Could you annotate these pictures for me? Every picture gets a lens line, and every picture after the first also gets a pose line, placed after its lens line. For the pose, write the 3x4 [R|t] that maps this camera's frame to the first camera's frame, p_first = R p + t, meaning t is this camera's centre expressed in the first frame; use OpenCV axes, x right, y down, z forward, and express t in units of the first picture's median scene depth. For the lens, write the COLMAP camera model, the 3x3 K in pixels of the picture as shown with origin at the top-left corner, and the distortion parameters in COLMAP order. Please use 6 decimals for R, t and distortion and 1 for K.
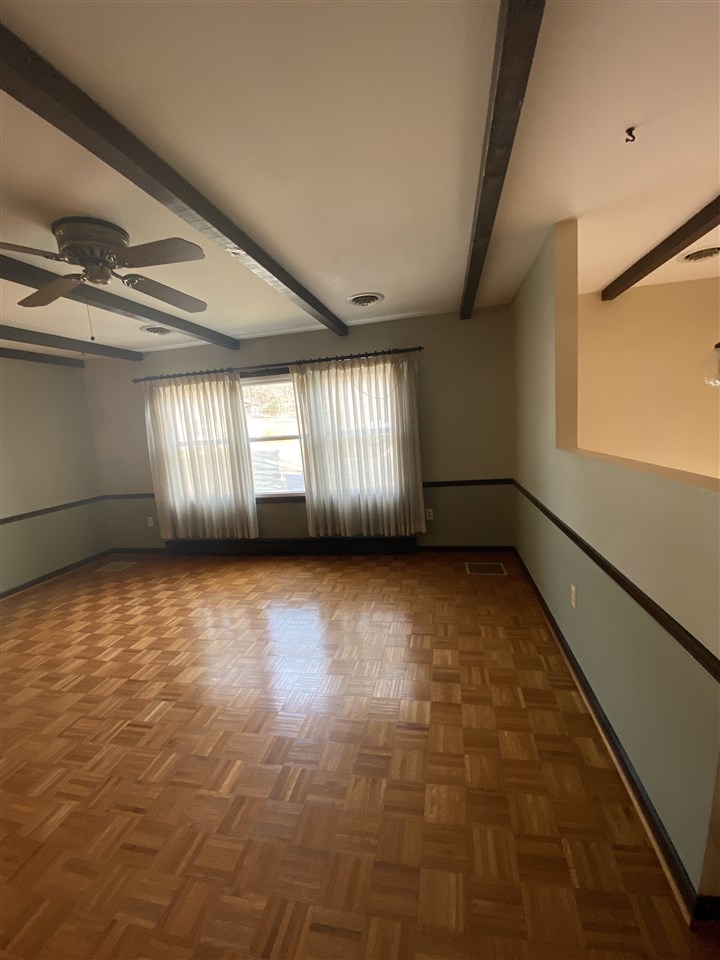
lens RADIAL K [[386.4, 0, 376.4], [0, 386.4, 480.9], [0, 0, 1]] dist [0.009134, -0.015031]
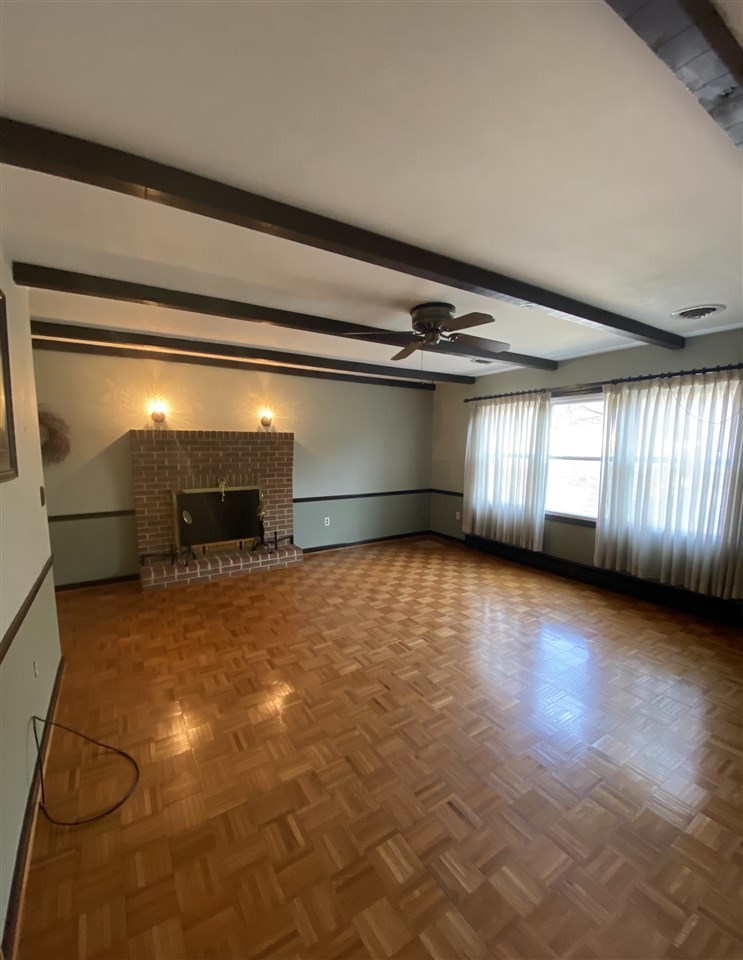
lens RADIAL K [[405.1, 0, 370.9], [0, 405.1, 491.6], [0, 0, 1]] dist [0.000236, -0.000042]
pose [[0.679454, 0.160769, -0.715888, 0.156546], [-0.168127, 0.983853, 0.061376, -0.001513], [0.714196, 0.078658, 0.695512, -0.101088]]
